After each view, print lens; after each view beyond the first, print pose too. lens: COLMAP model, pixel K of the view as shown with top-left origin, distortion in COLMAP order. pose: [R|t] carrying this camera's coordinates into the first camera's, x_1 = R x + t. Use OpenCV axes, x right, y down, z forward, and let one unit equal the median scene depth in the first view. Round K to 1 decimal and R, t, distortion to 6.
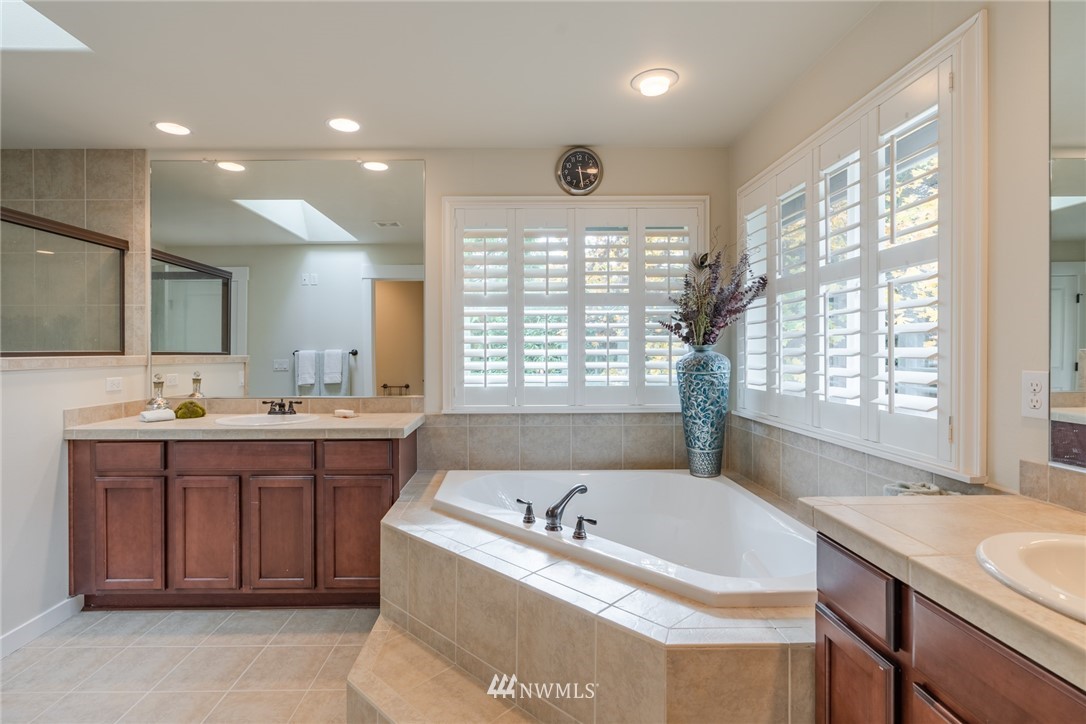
lens RADIAL K [[540.4, 0, 532.8], [0, 540.4, 355.6], [0, 0, 1]] dist [-0.009024, 0.001768]
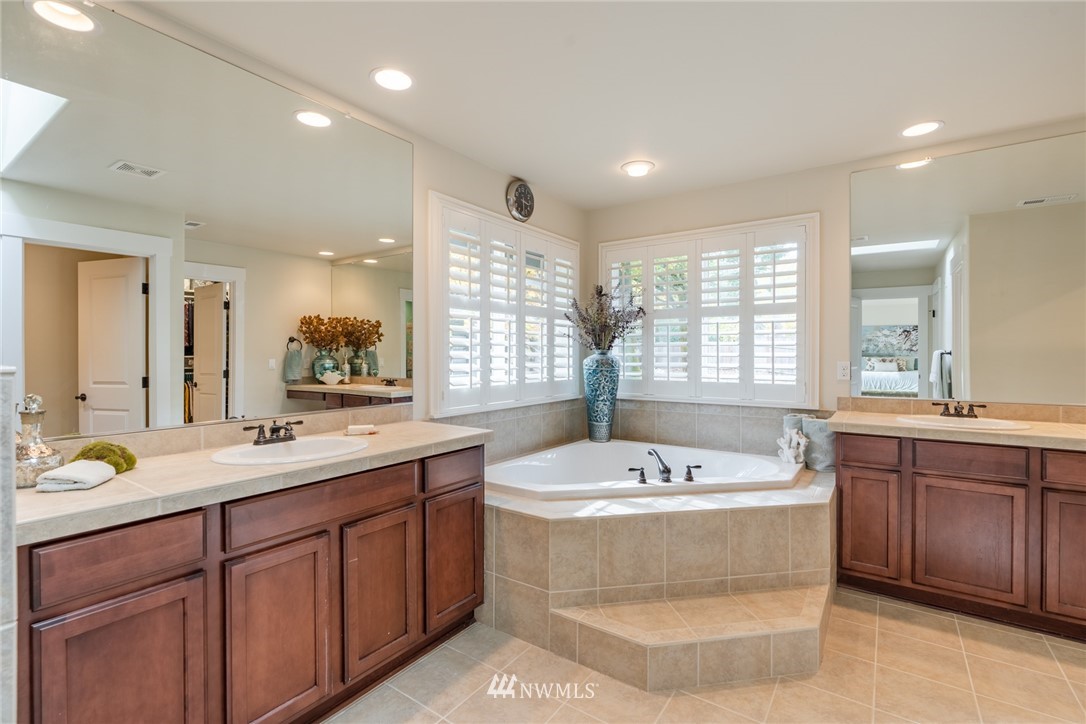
lens RADIAL K [[496.4, 0, 534.7], [0, 496.4, 359.9], [0, 0, 1]] dist [-0.000711, -0.000706]
pose [[0.576699, -0.005208, 0.816940, -0.910497], [0.005770, 0.999981, 0.002301, 0.003312], [-0.816936, 0.003387, 0.576718, 0.410654]]
